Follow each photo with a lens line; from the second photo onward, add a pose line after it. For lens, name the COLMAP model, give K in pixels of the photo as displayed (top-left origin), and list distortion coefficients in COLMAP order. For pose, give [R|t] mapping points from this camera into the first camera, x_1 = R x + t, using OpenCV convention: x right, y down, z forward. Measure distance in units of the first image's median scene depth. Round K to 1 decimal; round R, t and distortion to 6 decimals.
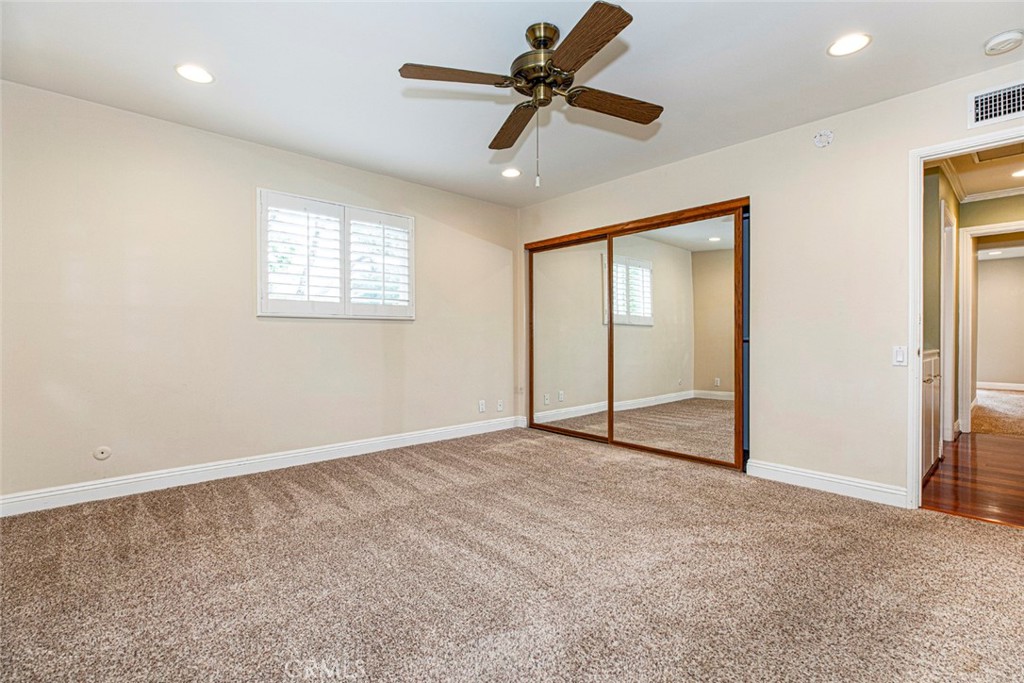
lens RADIAL K [[464.9, 0, 541.8], [0, 464.9, 337.0], [0, 0, 1]] dist [0.000259, -0.000172]
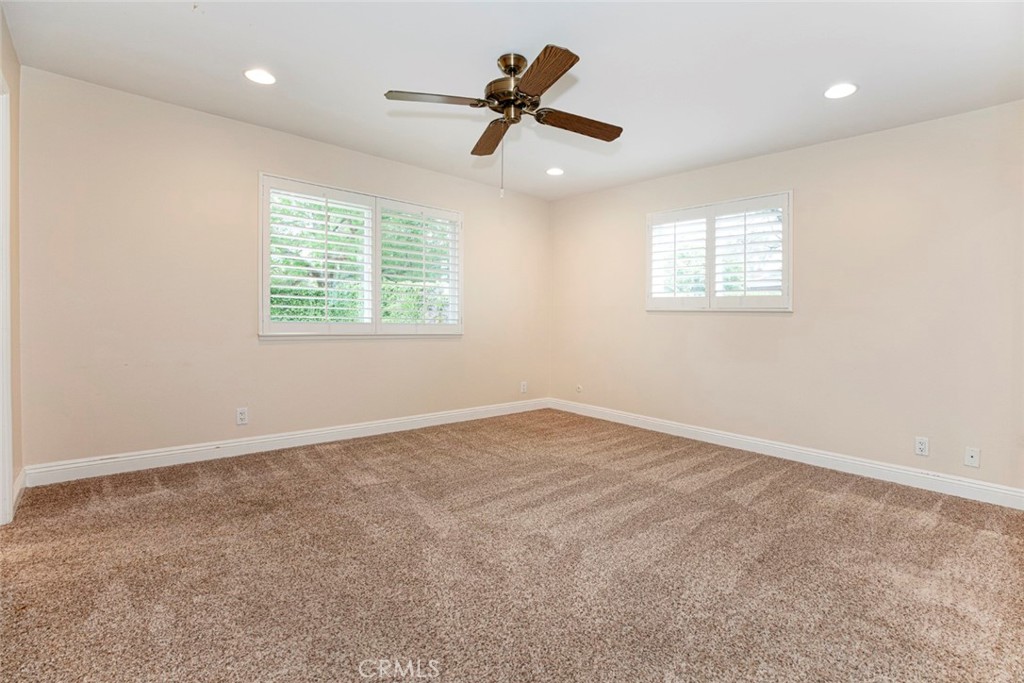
lens RADIAL K [[464.9, 0, 514.2], [0, 464.9, 335.5], [0, 0, 1]] dist [0.000259, -0.000172]
pose [[-0.006782, 0.033538, -0.999414, 0.691205], [-0.033071, 0.998883, 0.033744, -0.007198], [0.999430, 0.033281, -0.005666, 0.611795]]
